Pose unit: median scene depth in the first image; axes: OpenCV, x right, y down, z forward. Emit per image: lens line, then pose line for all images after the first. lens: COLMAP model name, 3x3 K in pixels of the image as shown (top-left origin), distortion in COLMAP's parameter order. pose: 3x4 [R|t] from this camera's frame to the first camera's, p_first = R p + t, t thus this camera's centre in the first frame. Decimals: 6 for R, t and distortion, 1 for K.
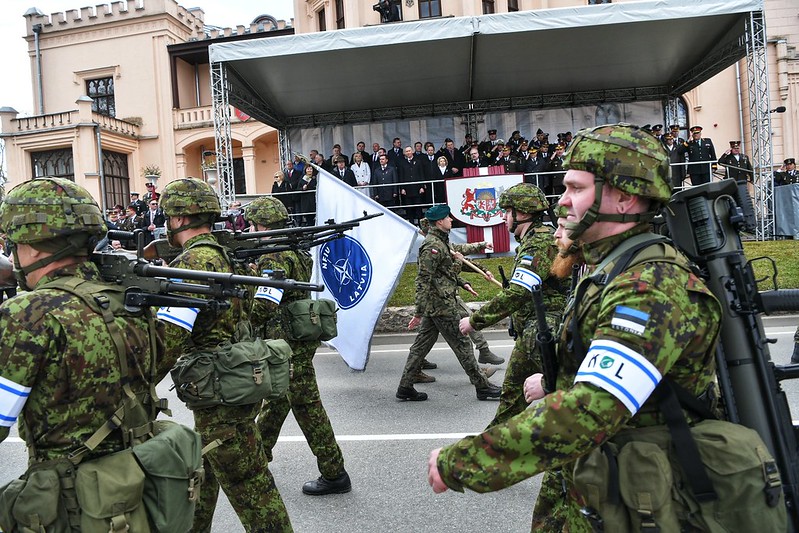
lens RADIAL K [[552.8, 0, 399.5], [0, 552.8, 266.5], [0, 0, 1]] dist [-0.065413, 0.006651]
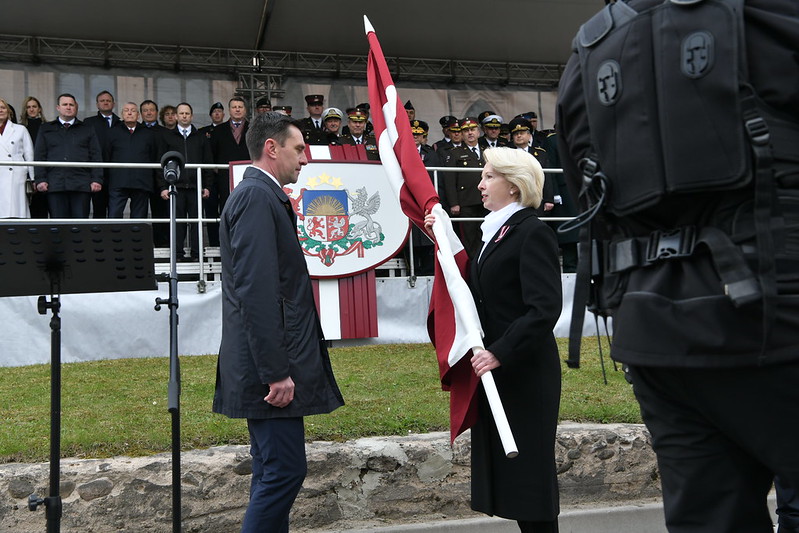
lens RADIAL K [[885.0, 0, 383.3], [0, 885.0, 267.1], [0, 0, 1]] dist [0.009746, 0.018562]
pose [[0.938663, 0.058637, 0.339815, -0.032050], [0.003064, 0.983980, -0.178255, 0.039106], [-0.344823, 0.168362, 0.923445, 0.329626]]
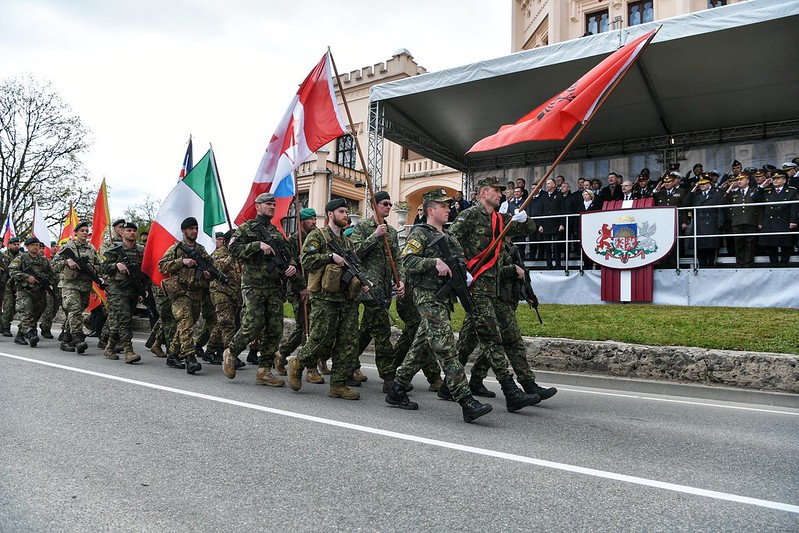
lens RADIAL K [[578.7, 0, 399.5], [0, 578.7, 266.5], [0, 0, 1]] dist [-0.056737, 0.009470]
pose [[0.871760, 0.061486, -0.486060, 0.265047], [-0.122179, 0.988033, -0.094146, 0.043169], [0.474455, 0.141459, 0.868839, 0.083122]]
